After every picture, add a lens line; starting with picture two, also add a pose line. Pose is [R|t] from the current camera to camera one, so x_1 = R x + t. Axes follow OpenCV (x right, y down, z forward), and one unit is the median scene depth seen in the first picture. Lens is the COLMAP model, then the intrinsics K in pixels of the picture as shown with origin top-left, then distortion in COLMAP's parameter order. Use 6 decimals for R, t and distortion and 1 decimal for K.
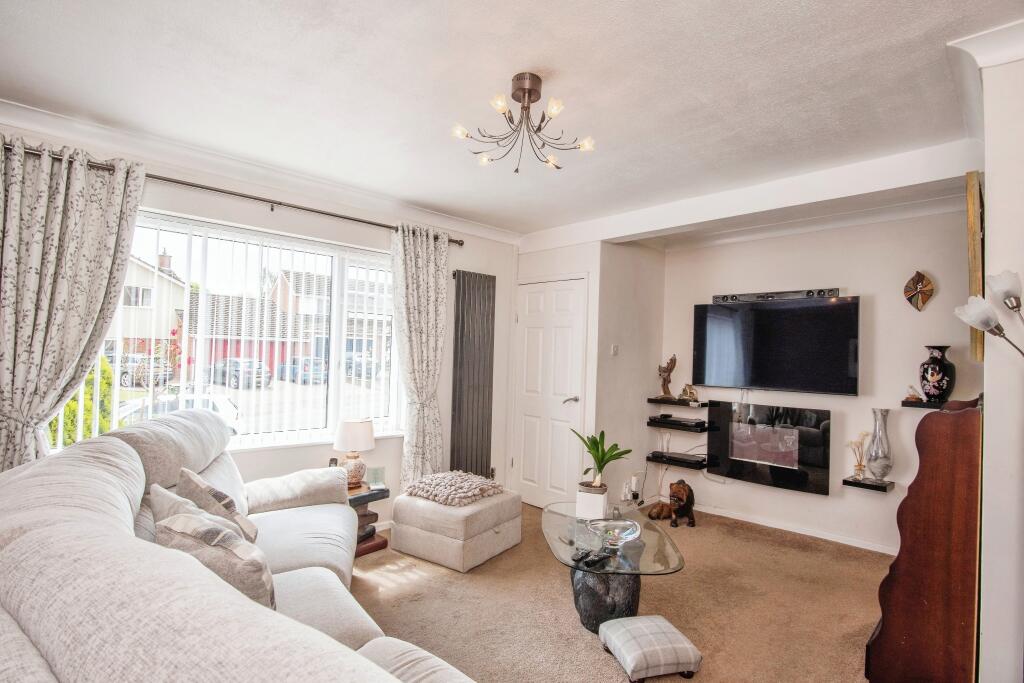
lens RADIAL K [[498.2, 0, 511.0], [0, 498.2, 338.7], [0, 0, 1]] dist [-0.020445, -0.000168]
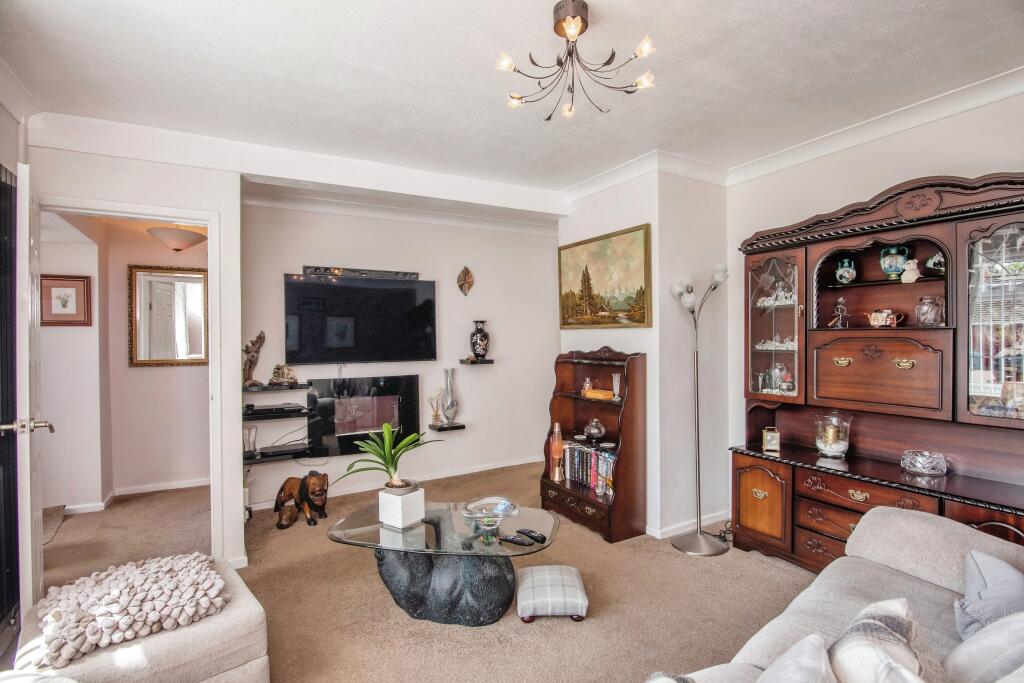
lens RADIAL K [[498.2, 0, 512.5], [0, 498.2, 340.3], [0, 0, 1]] dist [-0.020445, -0.000168]
pose [[0.241689, -0.033497, 0.969775, -0.471437], [-0.009052, 0.999283, 0.036772, 0.015951], [-0.970311, -0.017666, 0.241213, 0.490951]]
